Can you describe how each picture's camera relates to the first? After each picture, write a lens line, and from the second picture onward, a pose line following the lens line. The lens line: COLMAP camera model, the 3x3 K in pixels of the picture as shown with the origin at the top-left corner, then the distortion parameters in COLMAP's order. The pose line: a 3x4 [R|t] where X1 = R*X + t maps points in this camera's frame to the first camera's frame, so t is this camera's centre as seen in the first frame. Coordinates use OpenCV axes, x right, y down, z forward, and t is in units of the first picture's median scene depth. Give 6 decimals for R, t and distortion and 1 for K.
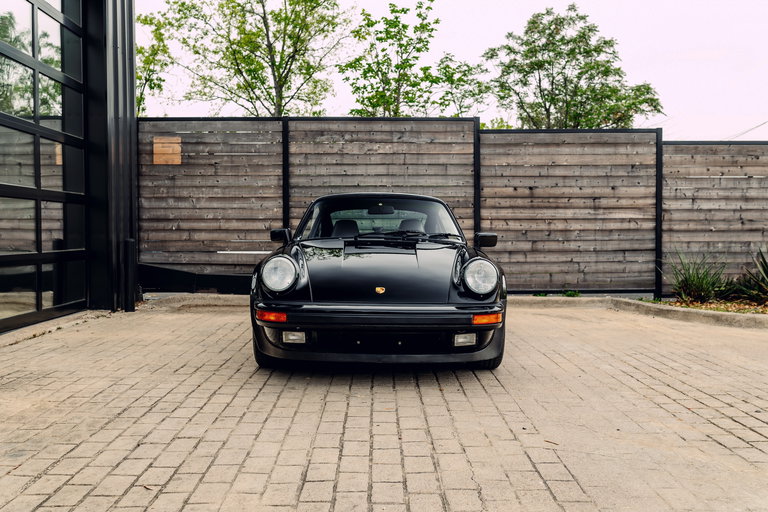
lens RADIAL K [[714.3, 0, 384.0], [0, 714.3, 256.0], [0, 0, 1]] dist [0.008032, -0.018511]
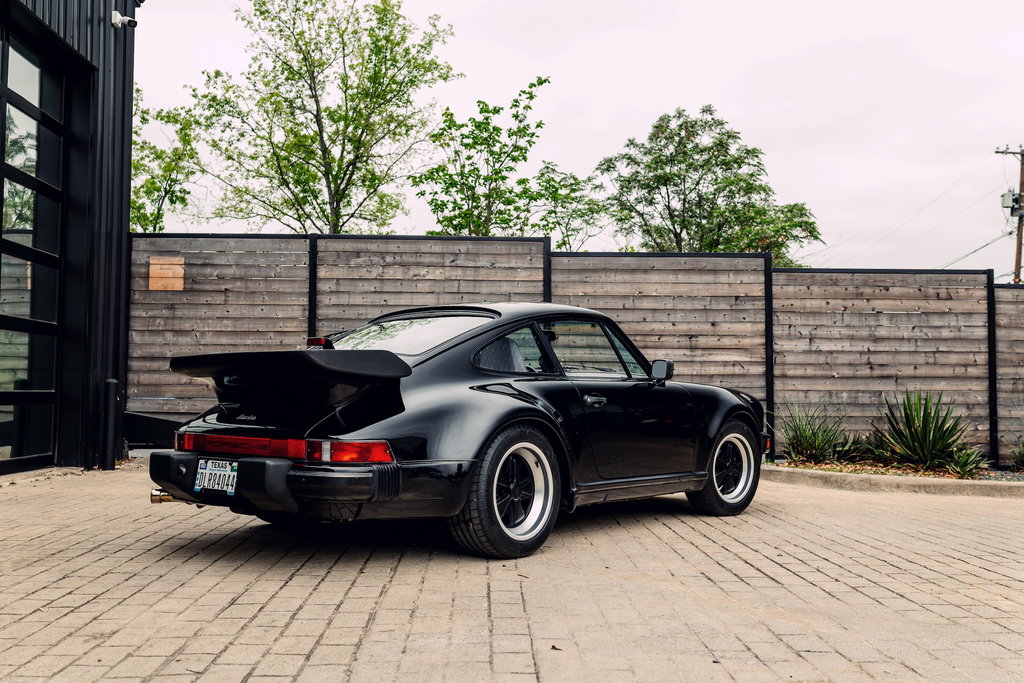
lens RADIAL K [[952.4, 0, 512.0], [0, 952.4, 341.5], [0, 0, 1]] dist [0.008032, -0.018511]
pose [[0.999749, 0.008308, 0.020813, 0.067284], [-0.006363, 0.995755, -0.091828, 0.026497], [-0.021487, 0.091672, 0.995557, -0.080994]]
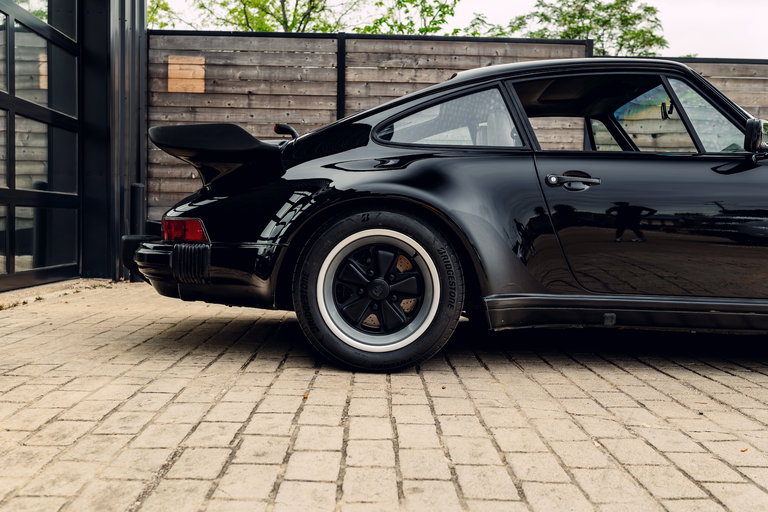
lens RADIAL K [[710.4, 0, 384.0], [0, 710.4, 256.0], [0, 0, 1]] dist [0.004123, 0.002746]
pose [[0.999712, 0.016461, 0.017479, -0.101192], [-0.016646, 0.999807, 0.010471, 0.035003], [-0.017304, -0.010759, 0.999792, 0.232051]]
